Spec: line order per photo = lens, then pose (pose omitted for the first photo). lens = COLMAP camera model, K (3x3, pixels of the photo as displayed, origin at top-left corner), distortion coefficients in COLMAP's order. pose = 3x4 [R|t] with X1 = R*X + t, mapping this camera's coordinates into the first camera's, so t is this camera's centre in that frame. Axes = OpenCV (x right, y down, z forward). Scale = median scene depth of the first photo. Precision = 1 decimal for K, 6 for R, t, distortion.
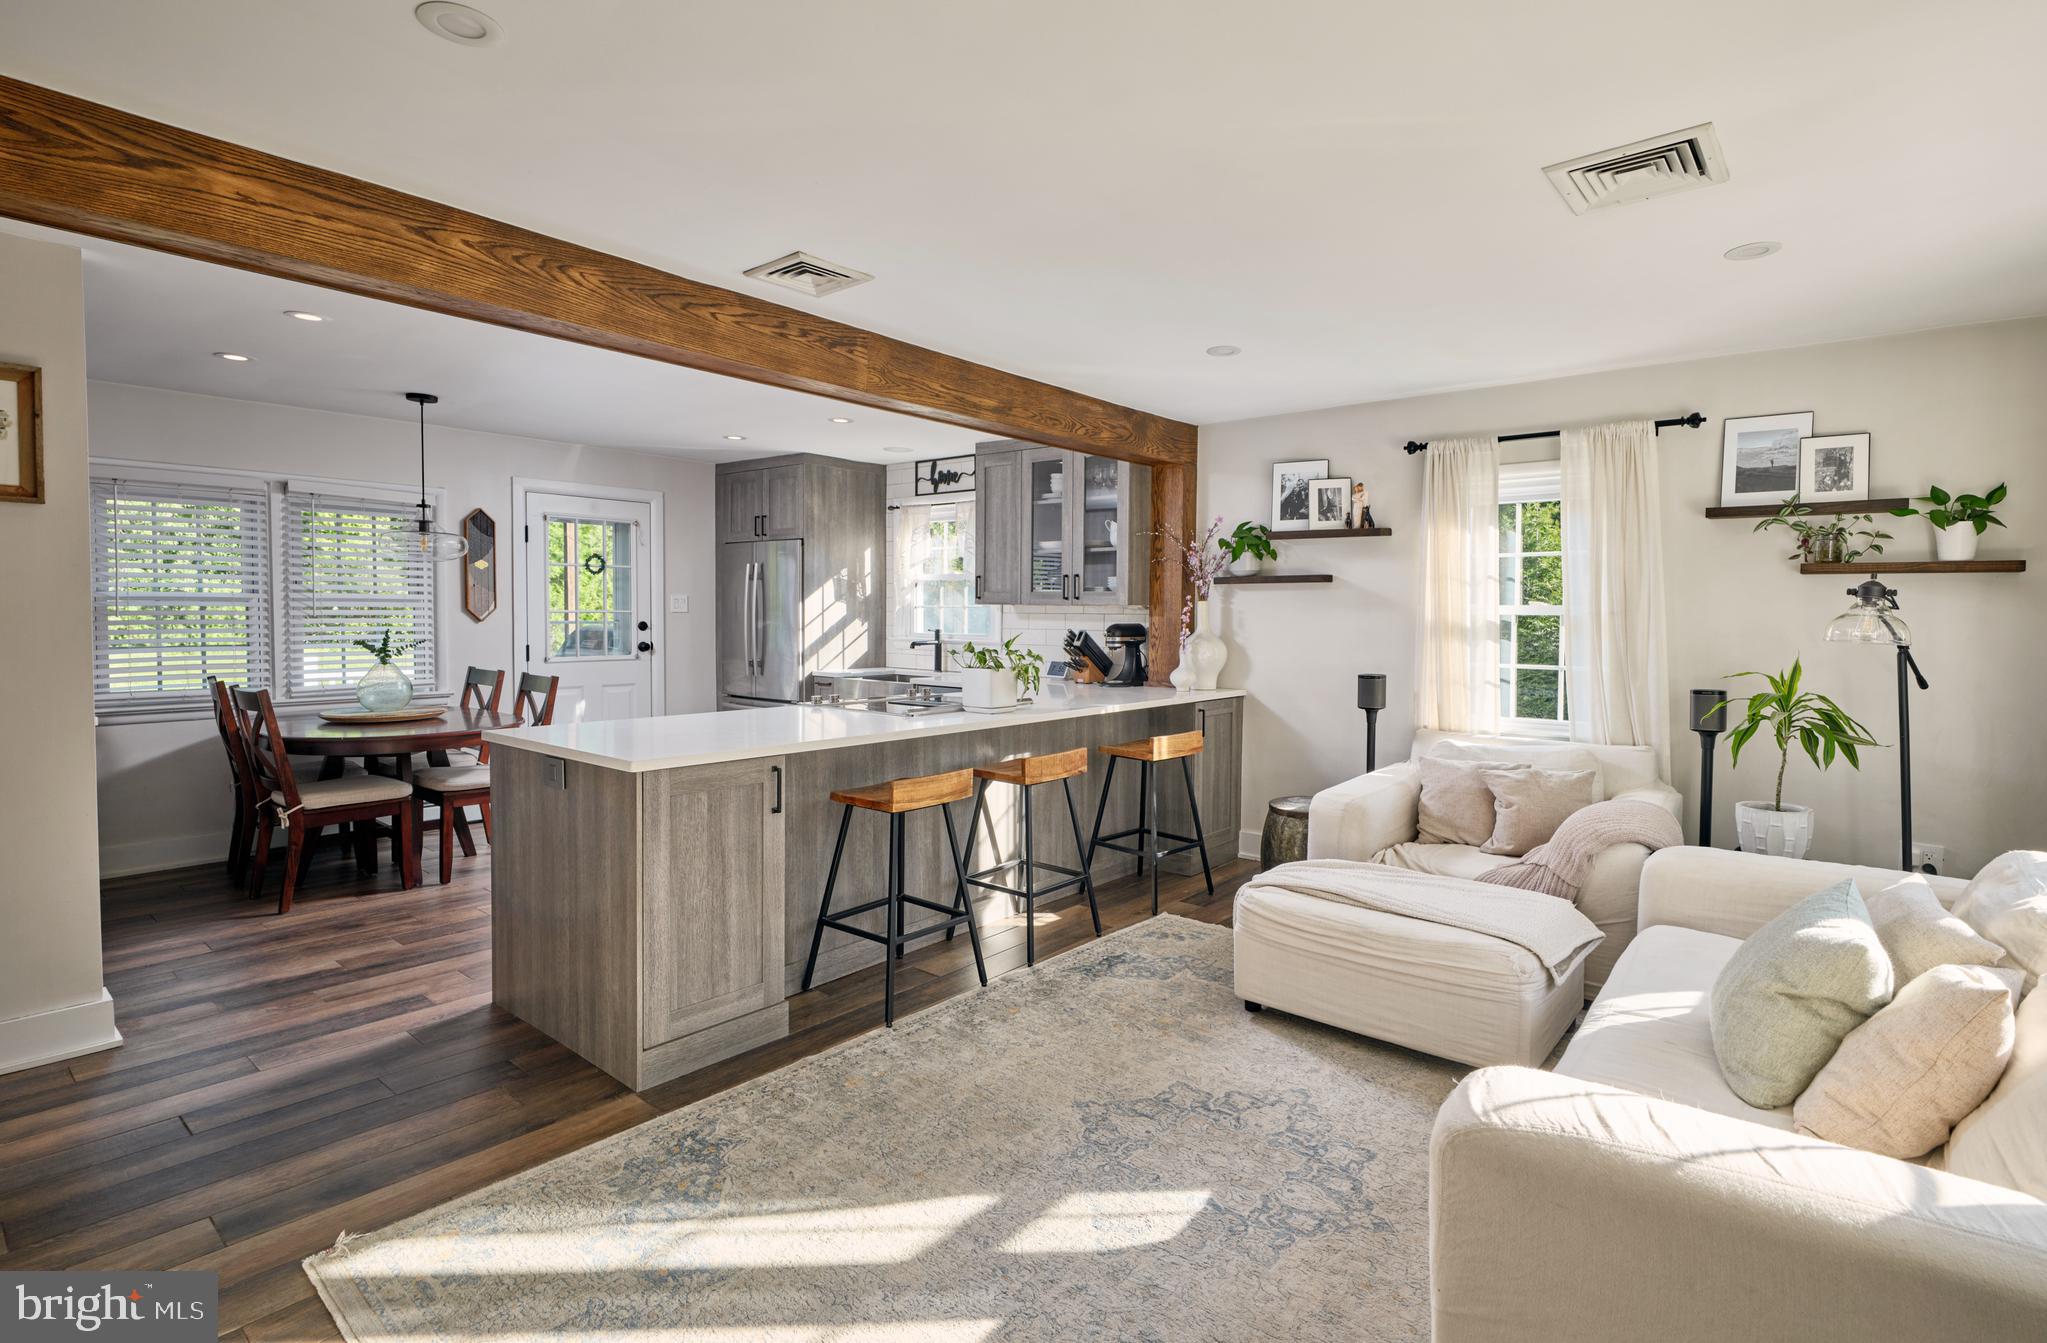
lens RADIAL K [[985.4, 0, 1067.7], [0, 985.4, 648.7], [0, 0, 1]] dist [-0.001854, 0.001656]
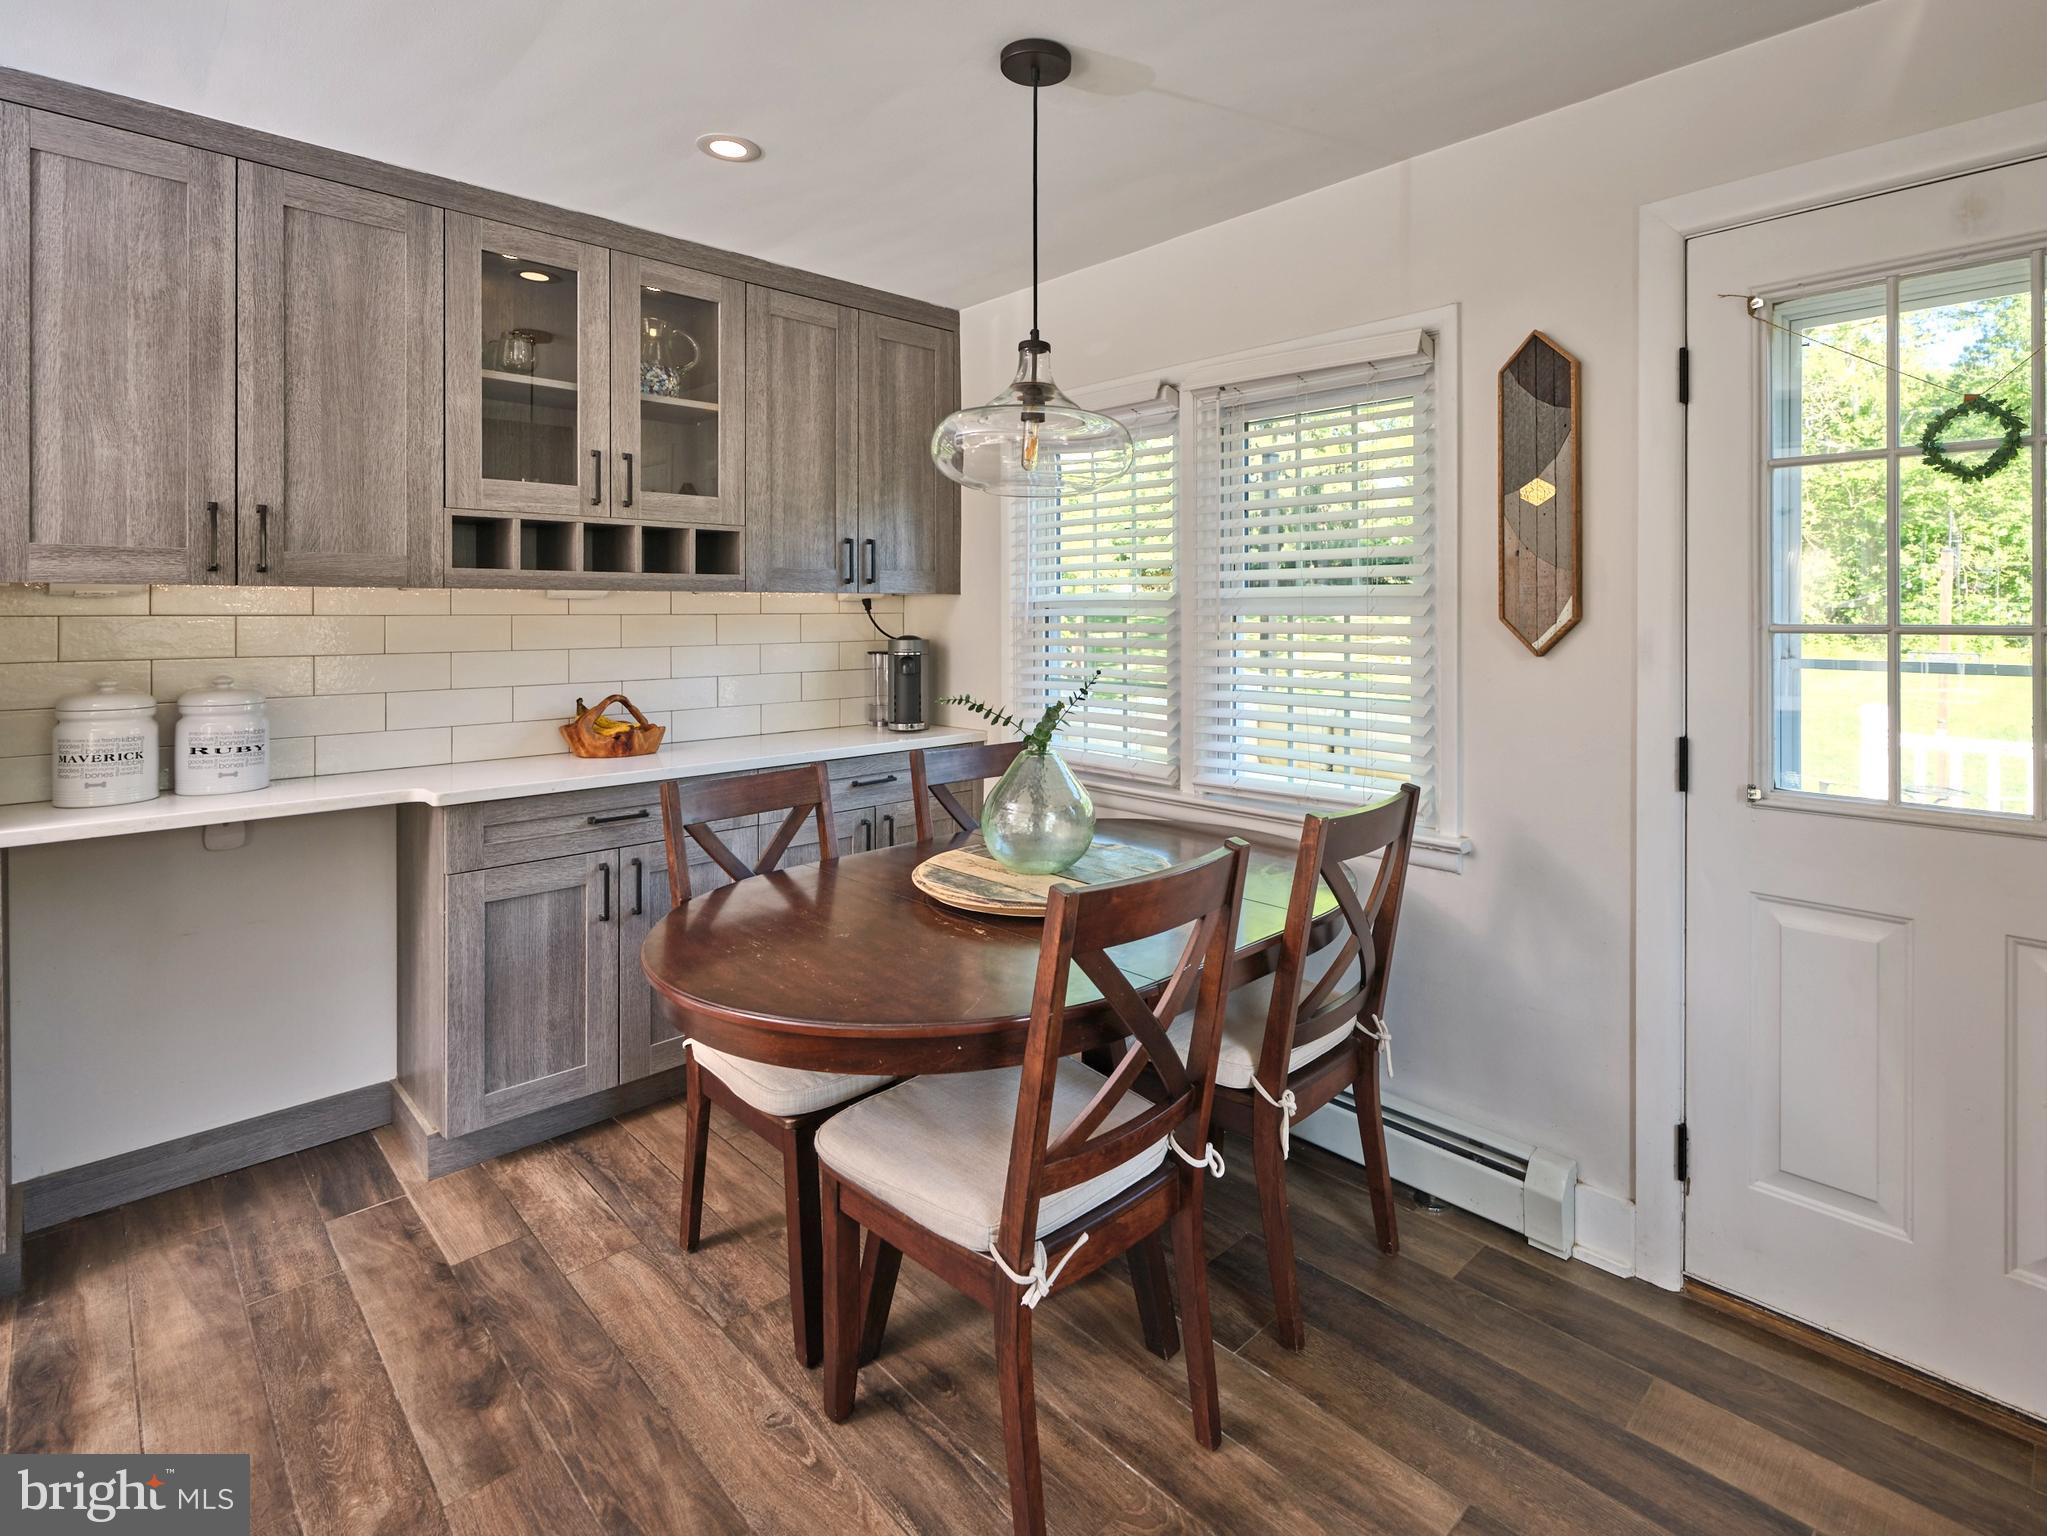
lens RADIAL K [[1011.0, 0, 1119.0], [0, 1011.0, 613.7], [0, 0, 1]] dist [0.001312, -0.000109]
pose [[-0.096214, -0.007607, -0.995332, -0.389298], [-0.038566, 0.999248, -0.003909, -0.061459], [0.994613, 0.038010, -0.096435, 1.529129]]
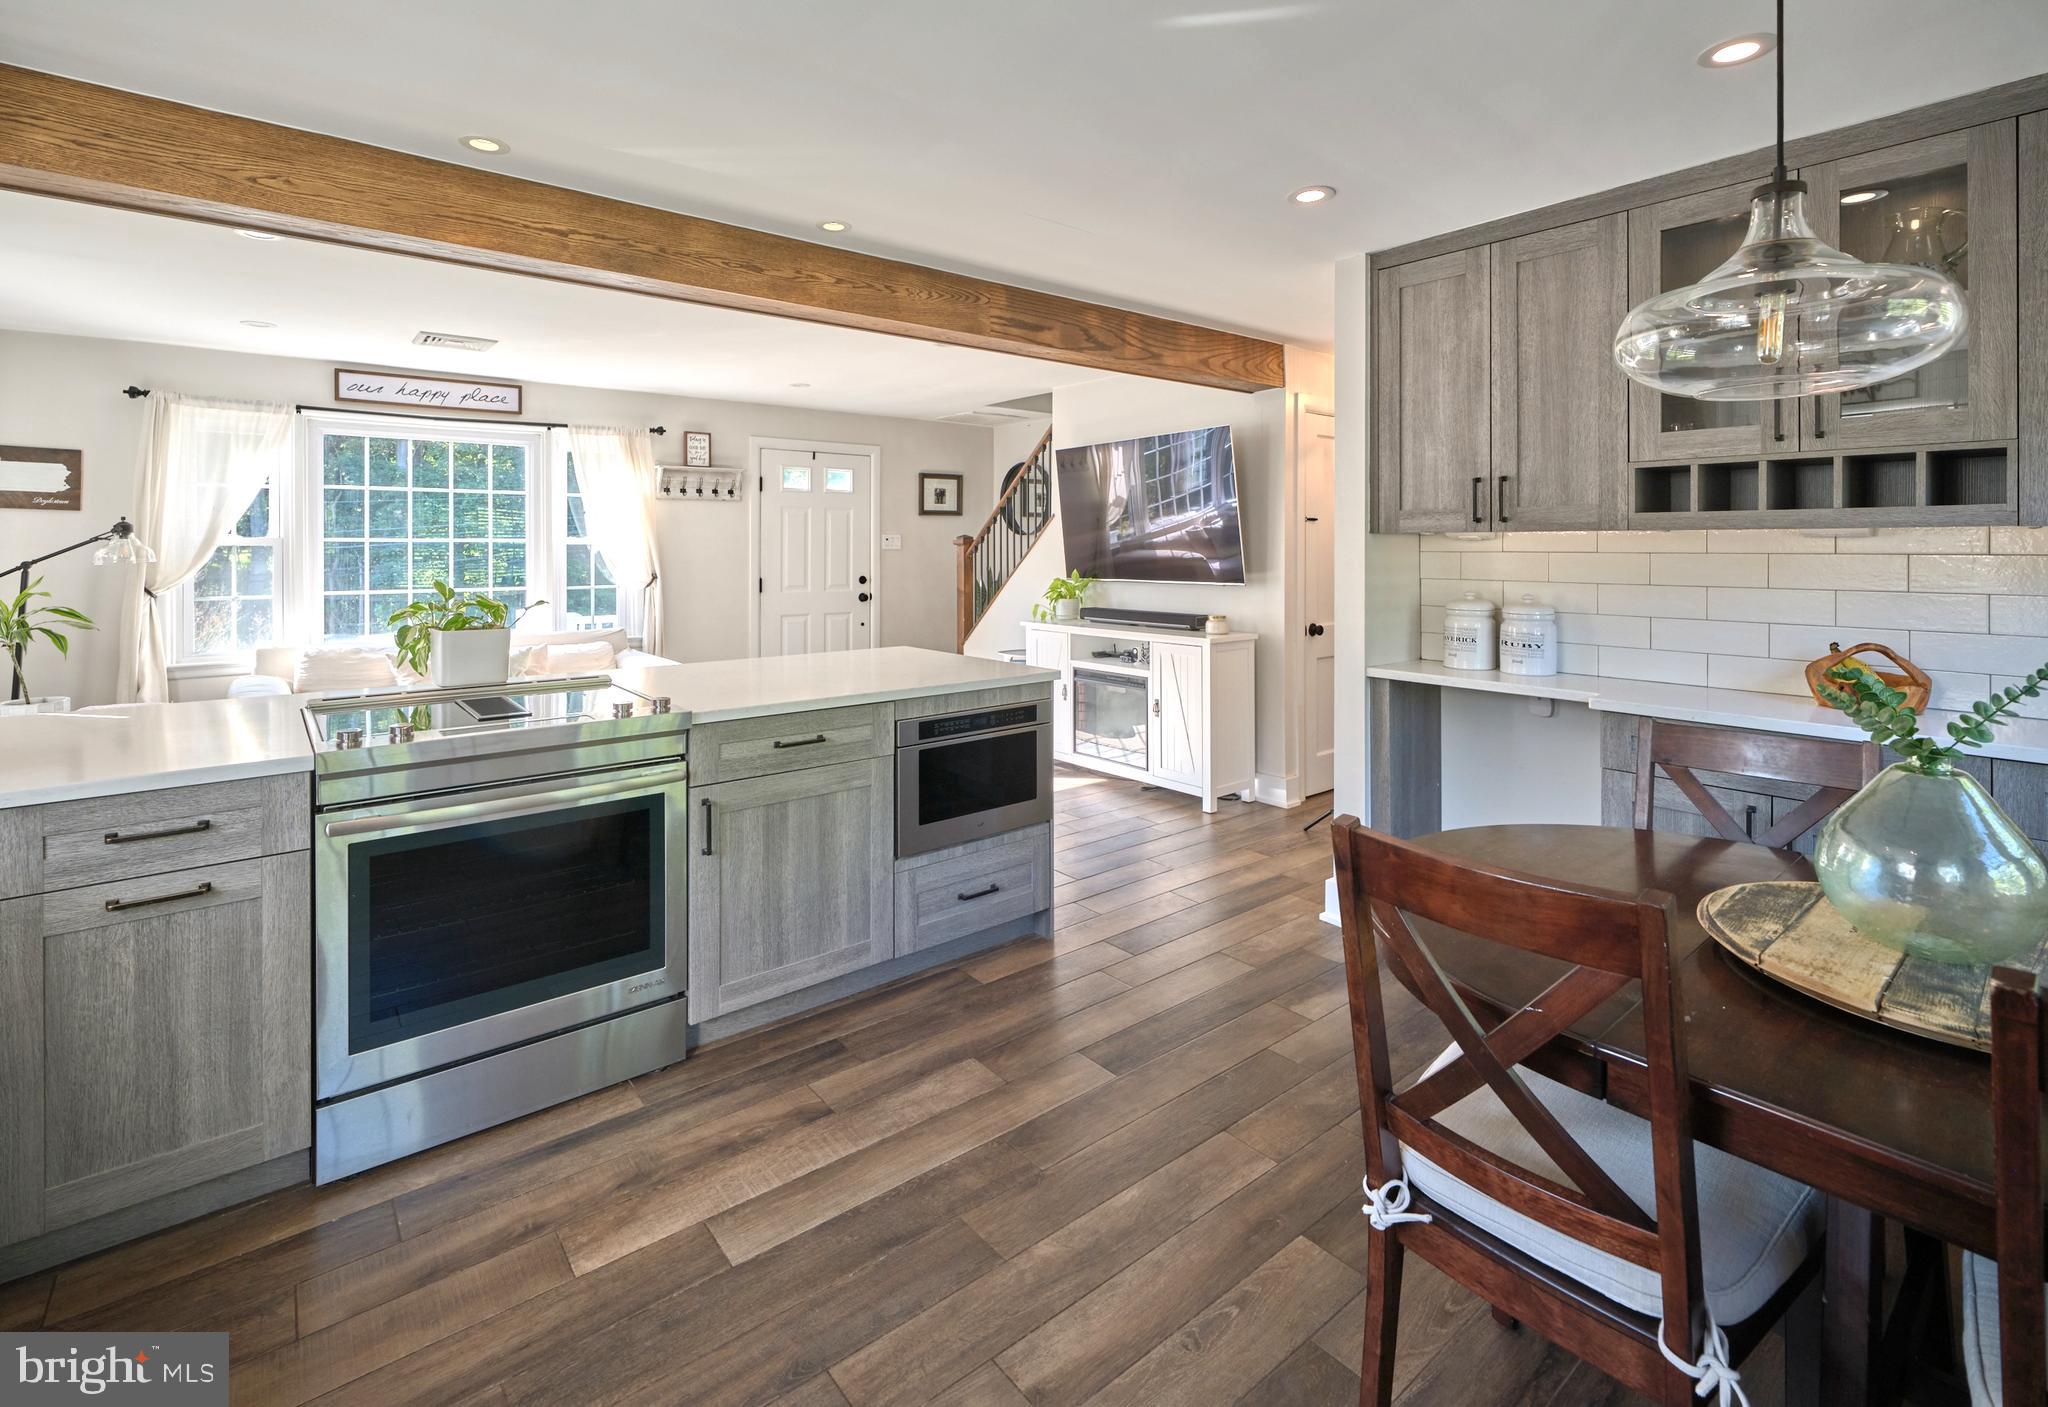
lens RADIAL K [[943.8, 0, 1022.4], [0, 943.8, 544.0], [0, 0, 1]] dist [-0.003791, -0.000563]
pose [[-0.978478, -0.010011, 0.206110, -0.714574], [-0.002317, 0.999292, 0.037540, -0.080585], [-0.206340, 0.036255, -0.977808, 1.855342]]
